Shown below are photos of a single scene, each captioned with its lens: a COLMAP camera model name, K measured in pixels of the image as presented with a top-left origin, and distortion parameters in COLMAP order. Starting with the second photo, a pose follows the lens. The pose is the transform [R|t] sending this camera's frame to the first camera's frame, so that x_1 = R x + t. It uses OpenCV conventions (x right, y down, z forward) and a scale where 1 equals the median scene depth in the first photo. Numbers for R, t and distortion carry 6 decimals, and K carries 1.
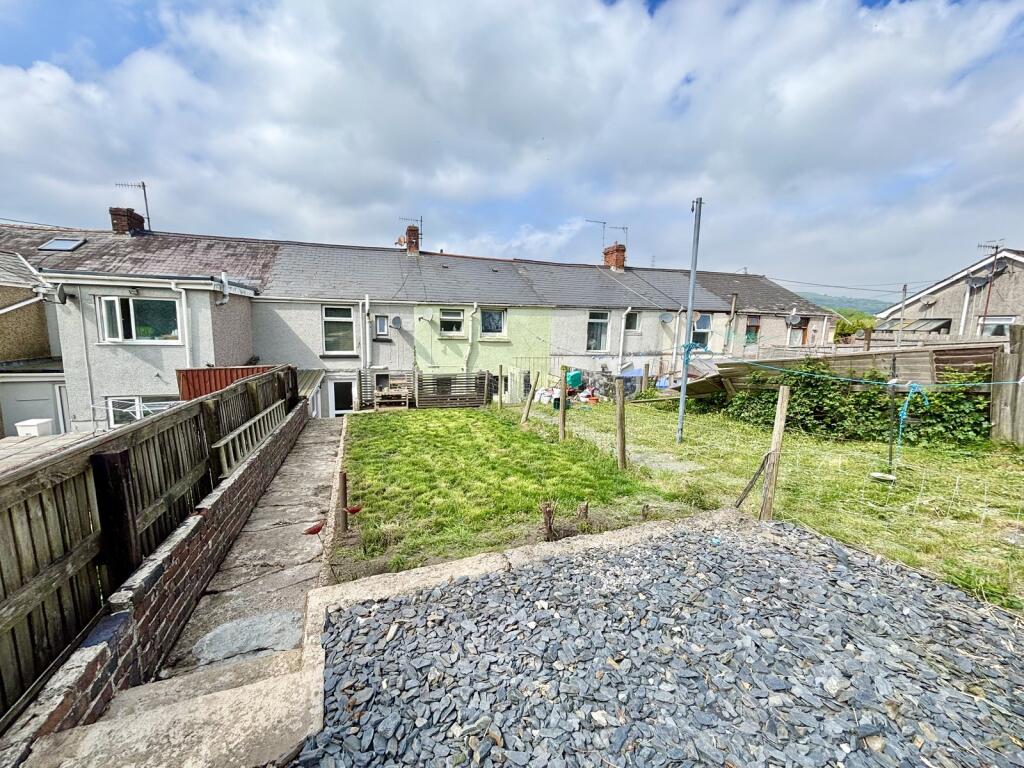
lens RADIAL K [[414.5, 0, 510.7], [0, 414.5, 383.3], [0, 0, 1]] dist [-0.002568, -0.000456]
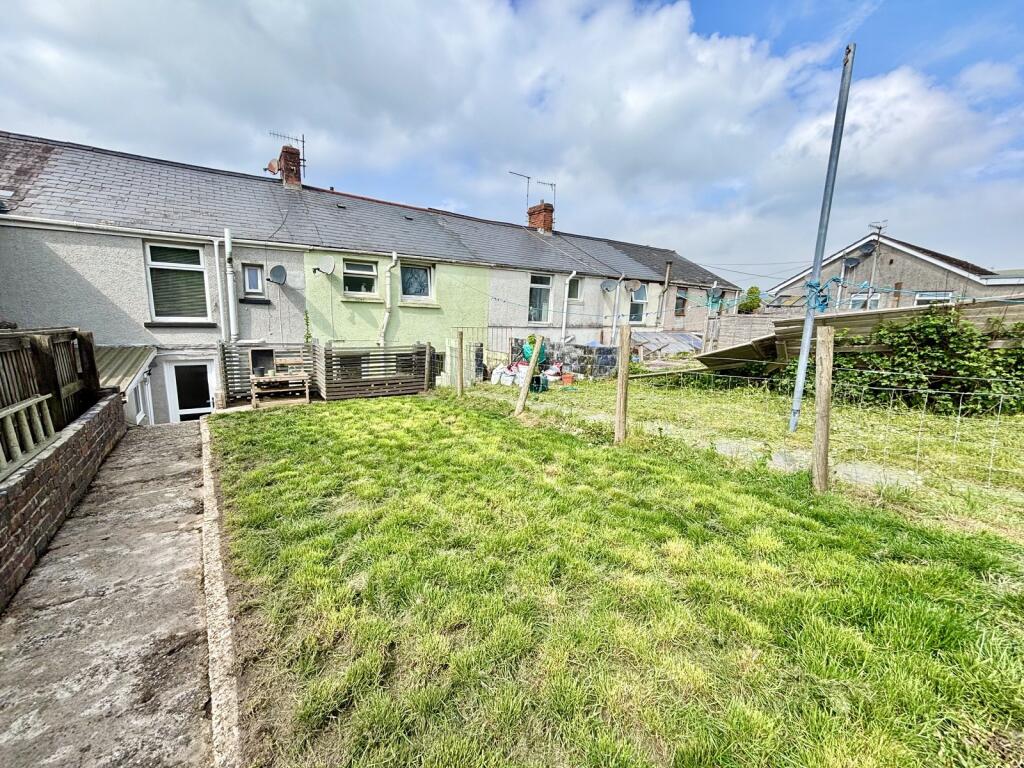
lens RADIAL K [[417.4, 0, 512.0], [0, 417.4, 384.0], [0, 0, 1]] dist [-0.017042, 0.007918]
pose [[0.958523, -0.038063, 0.282461, -0.110152], [0.026794, 0.998687, 0.043651, 0.012020], [-0.283752, -0.034272, 0.958285, 0.242401]]
